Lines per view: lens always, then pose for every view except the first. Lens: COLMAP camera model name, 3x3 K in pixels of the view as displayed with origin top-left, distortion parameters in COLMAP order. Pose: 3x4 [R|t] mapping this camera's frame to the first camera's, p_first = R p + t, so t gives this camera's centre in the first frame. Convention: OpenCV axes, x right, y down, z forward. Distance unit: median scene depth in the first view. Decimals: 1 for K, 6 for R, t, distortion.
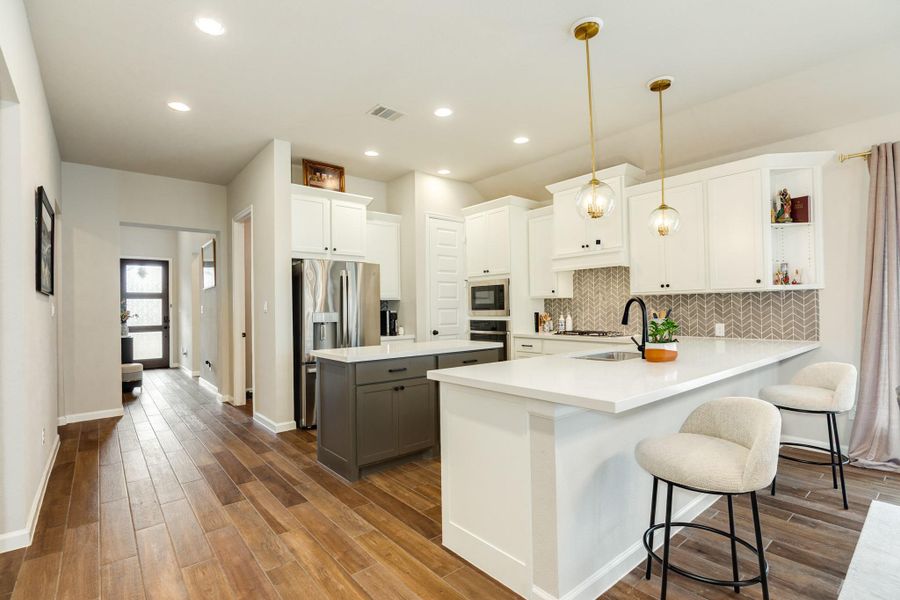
lens RADIAL K [[424.6, 0, 447.3], [0, 424.6, 306.5], [0, 0, 1]] dist [-0.014209, -0.000952]
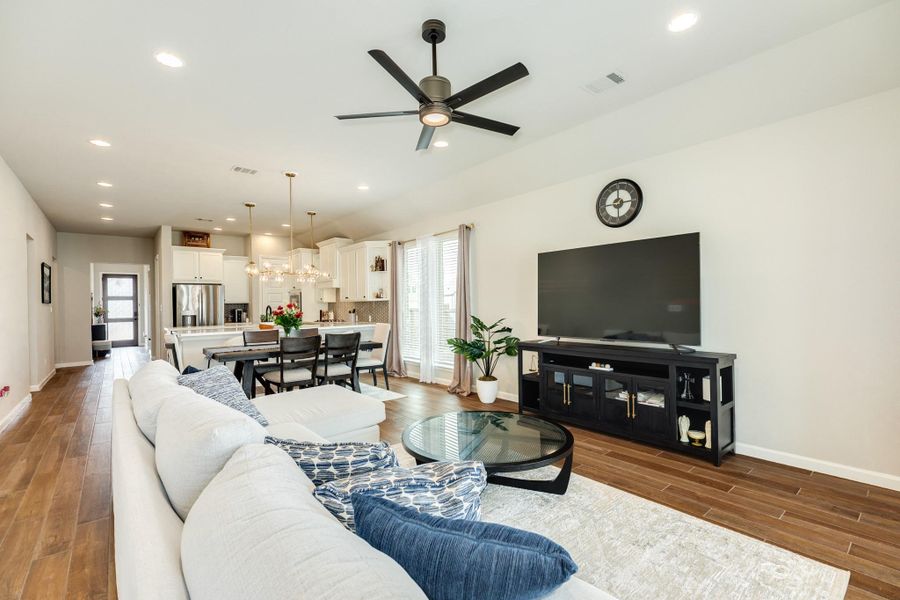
lens RADIAL K [[405.2, 0, 450.1], [0, 405.2, 304.1], [0, 0, 1]] dist [0.003246, 0.000118]
pose [[0.999999, -0.001172, -0.001031, 0.963259], [0.001180, 0.999970, 0.007660, -0.030020], [0.001022, -0.007661, 0.999970, -0.942913]]
